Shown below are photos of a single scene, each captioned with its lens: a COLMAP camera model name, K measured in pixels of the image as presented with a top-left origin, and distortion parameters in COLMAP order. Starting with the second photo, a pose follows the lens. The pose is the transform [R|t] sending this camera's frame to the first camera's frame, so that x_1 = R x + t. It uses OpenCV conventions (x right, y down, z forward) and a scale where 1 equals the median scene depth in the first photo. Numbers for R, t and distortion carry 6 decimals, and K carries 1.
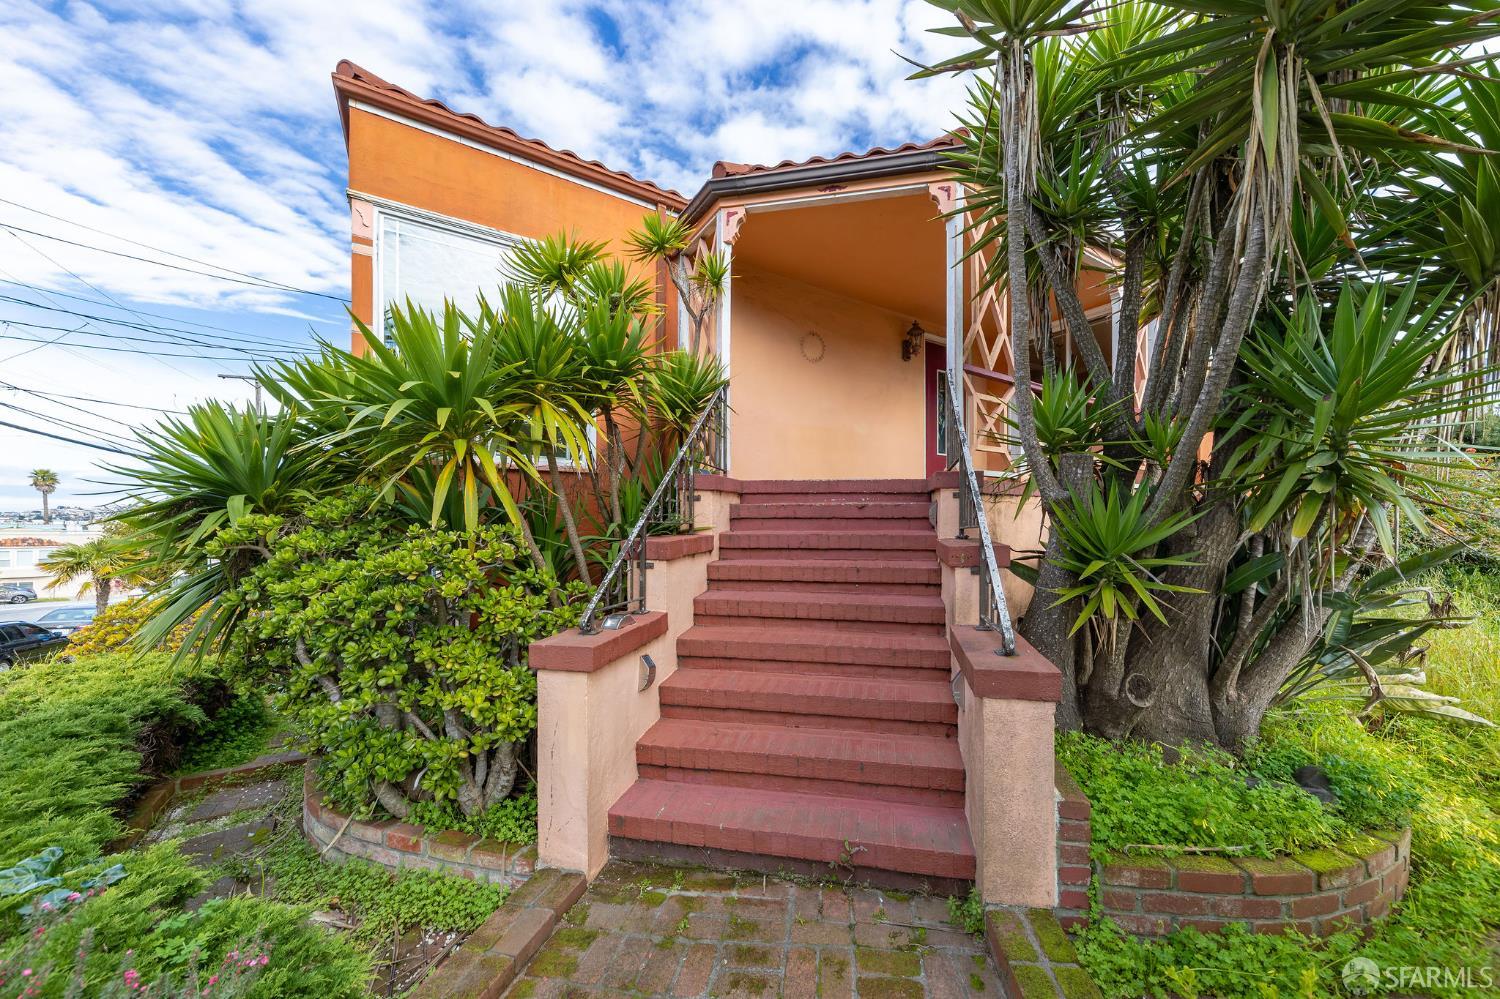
lens RADIAL K [[526.7, 0, 749.3], [0, 526.7, 512.1], [0, 0, 1]] dist [0.003200, -0.000017]
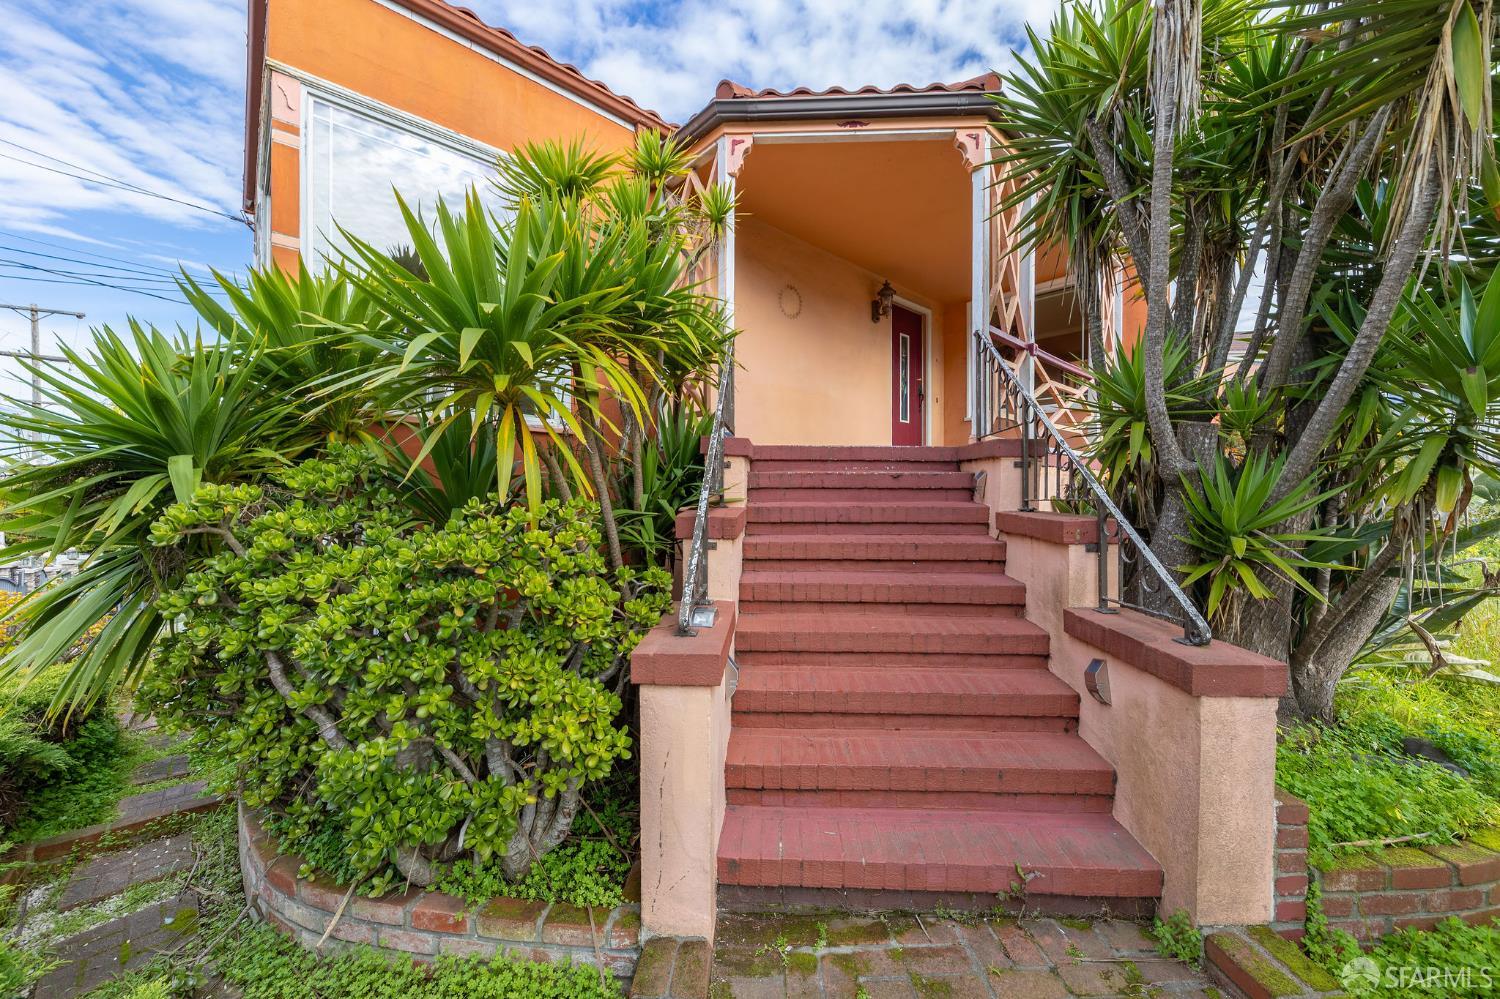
lens RADIAL K [[556.4, 0, 745.4], [0, 556.4, 485.7], [0, 0, 1]] dist [0.000405, -0.001311]
pose [[0.987789, 0.003755, 0.155753, -0.319228], [-0.005435, 0.999931, 0.010366, -0.003221], [-0.155703, -0.011086, 0.987742, 0.144607]]
